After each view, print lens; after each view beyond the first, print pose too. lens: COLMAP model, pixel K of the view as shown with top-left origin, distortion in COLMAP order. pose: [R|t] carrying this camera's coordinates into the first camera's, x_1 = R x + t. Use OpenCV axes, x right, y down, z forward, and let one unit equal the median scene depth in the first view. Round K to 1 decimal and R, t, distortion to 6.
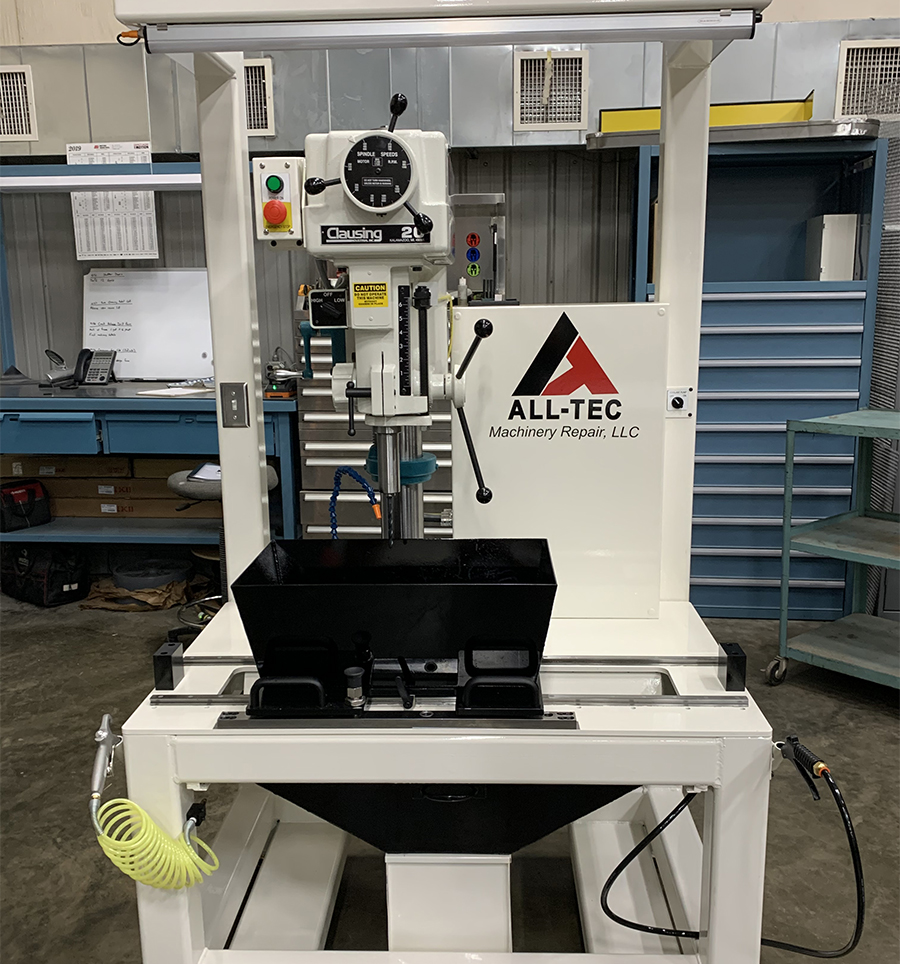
lens RADIAL K [[993.5, 0, 448.9], [0, 993.5, 482.7], [0, 0, 1]] dist [0.001852, 0.000000]
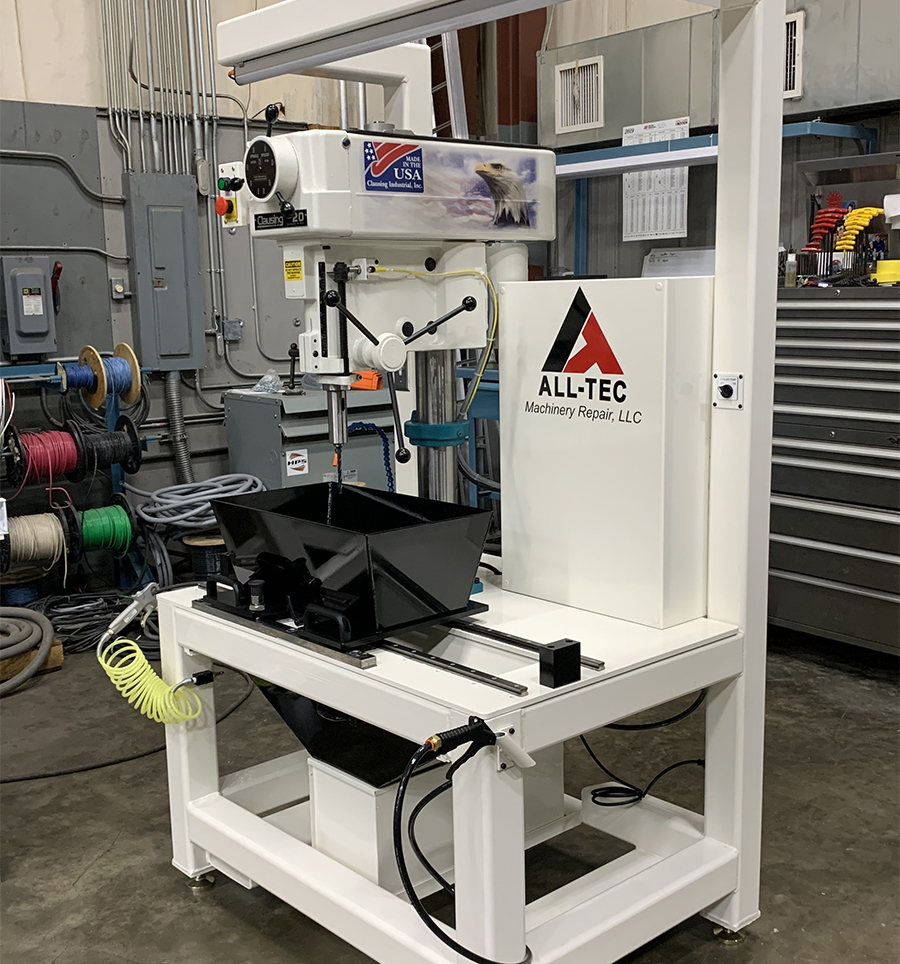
lens RADIAL K [[1160.6, 0, 450.6], [0, 1160.6, 484.0], [0, 0, 1]] dist [-0.005703, 0.000000]
pose [[0.707823, 0.118510, -0.696378, 0.818173], [-0.126116, 0.991189, 0.040492, -0.011627], [0.695041, 0.059163, 0.716532, 0.115222]]
